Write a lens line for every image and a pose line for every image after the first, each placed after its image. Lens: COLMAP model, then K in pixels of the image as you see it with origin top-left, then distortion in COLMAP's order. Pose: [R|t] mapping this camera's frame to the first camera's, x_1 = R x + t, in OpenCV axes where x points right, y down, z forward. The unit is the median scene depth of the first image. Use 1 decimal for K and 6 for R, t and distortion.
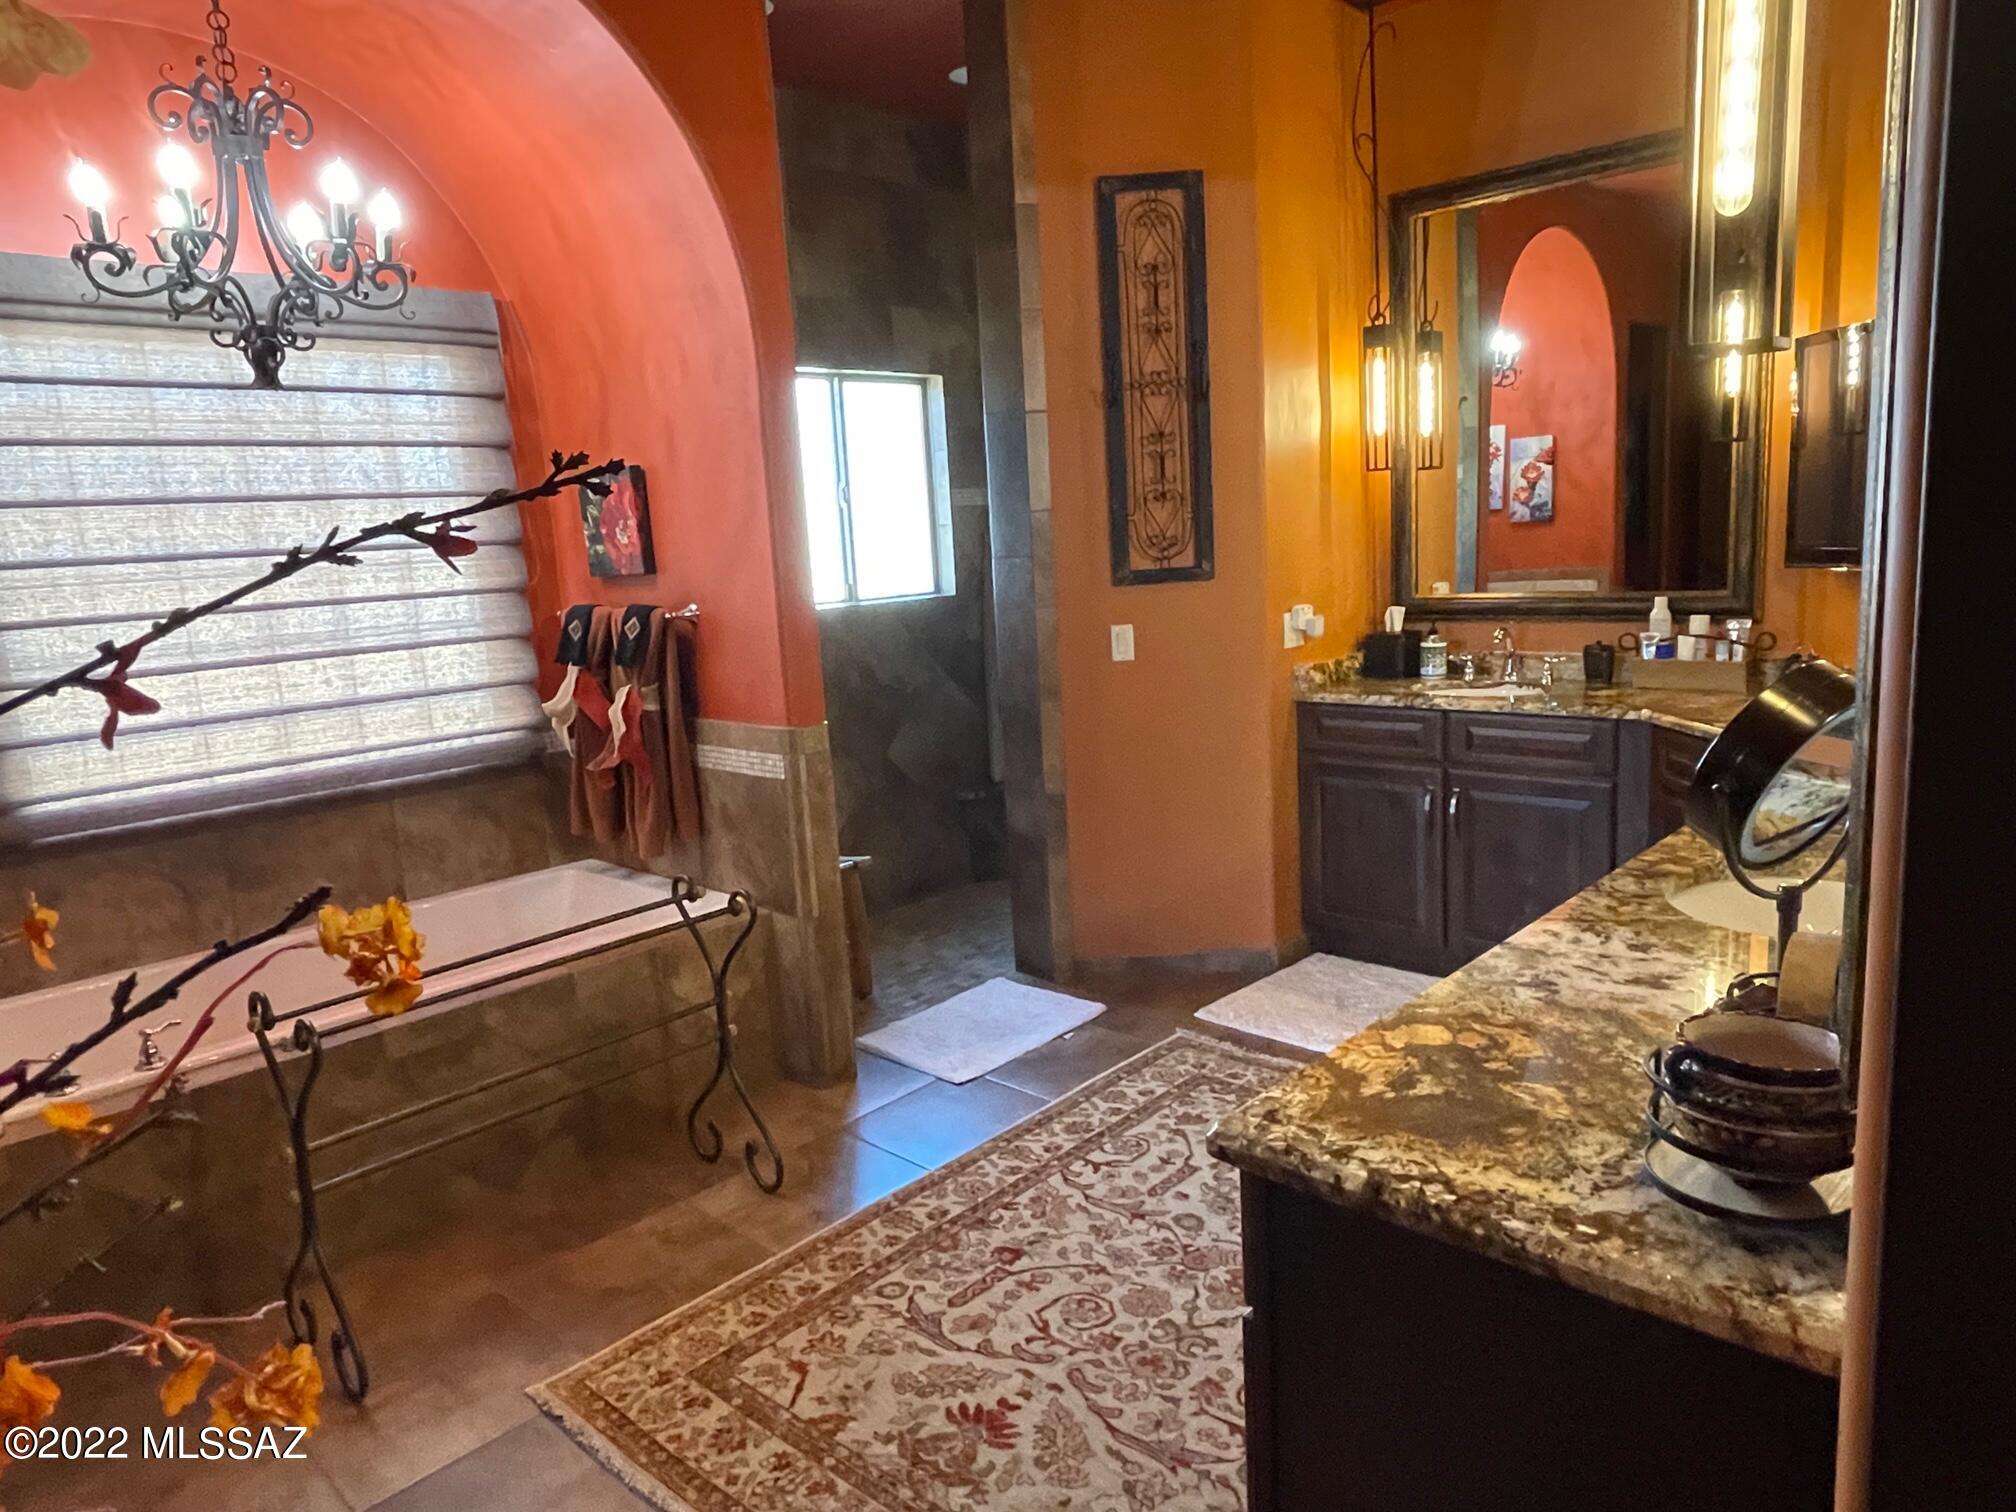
lens RADIAL K [[1310.1, 0, 998.3], [0, 1310.1, 759.4], [0, 0, 1]] dist [0.029150, -0.002201]
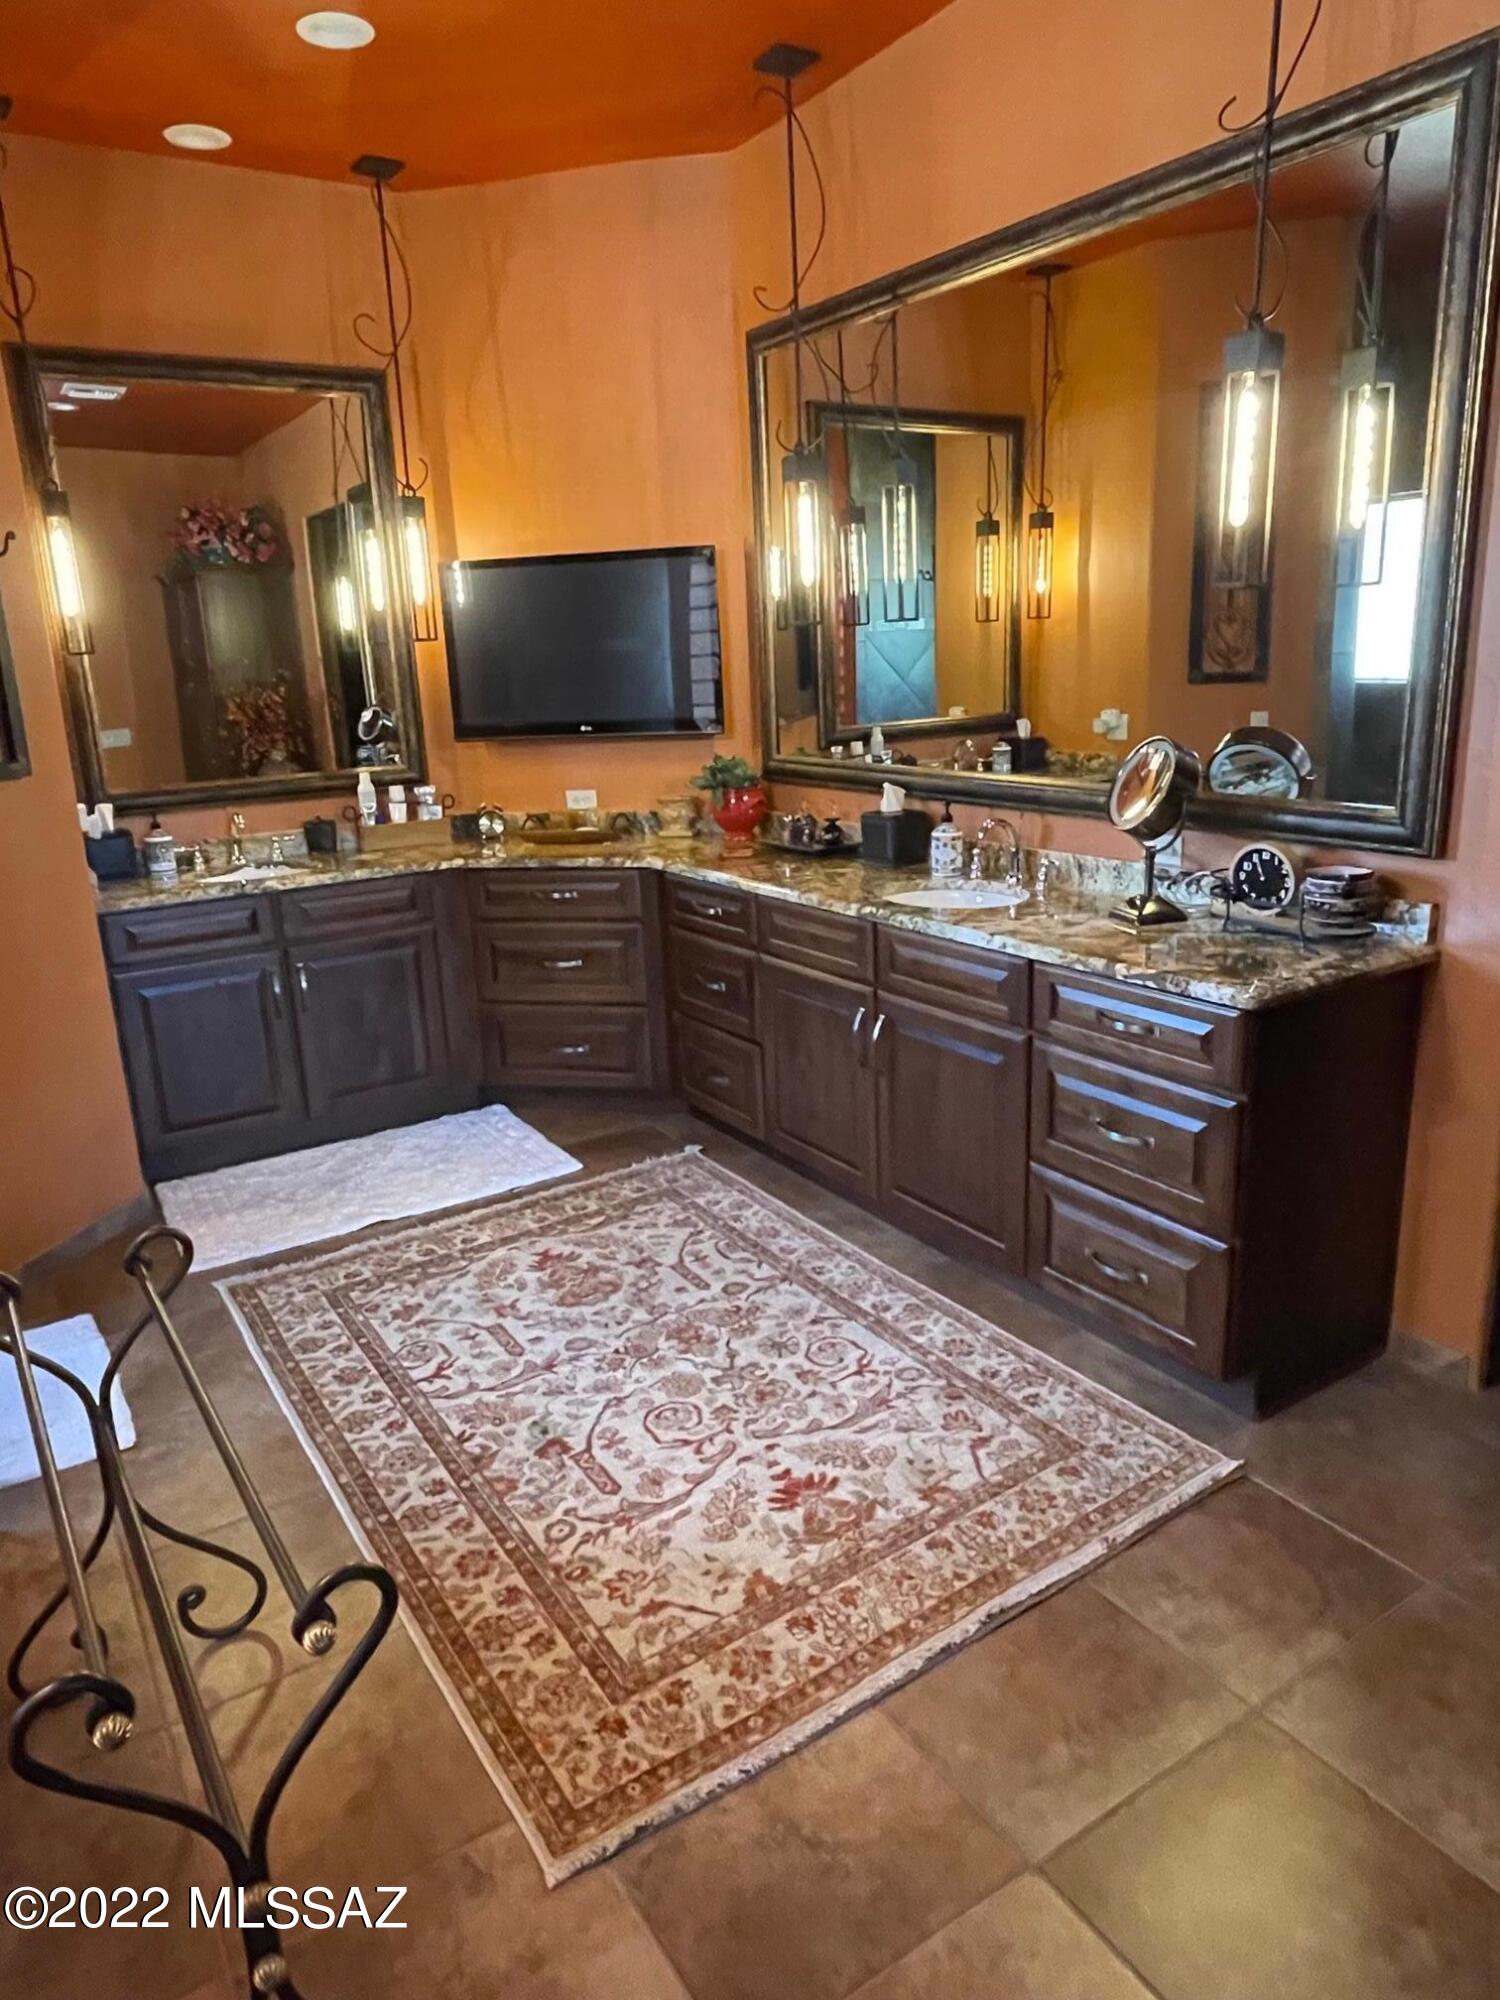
lens RADIAL K [[1299.7, 0, 738.9], [0, 1299.7, 994.2], [0, 0, 1]] dist [0.029150, -0.002201]
pose [[0.240667, -0.202349, 0.949281, -0.733484], [0.204930, 0.966573, 0.154080, -0.056289], [-0.948727, 0.157454, 0.274090, 0.518135]]
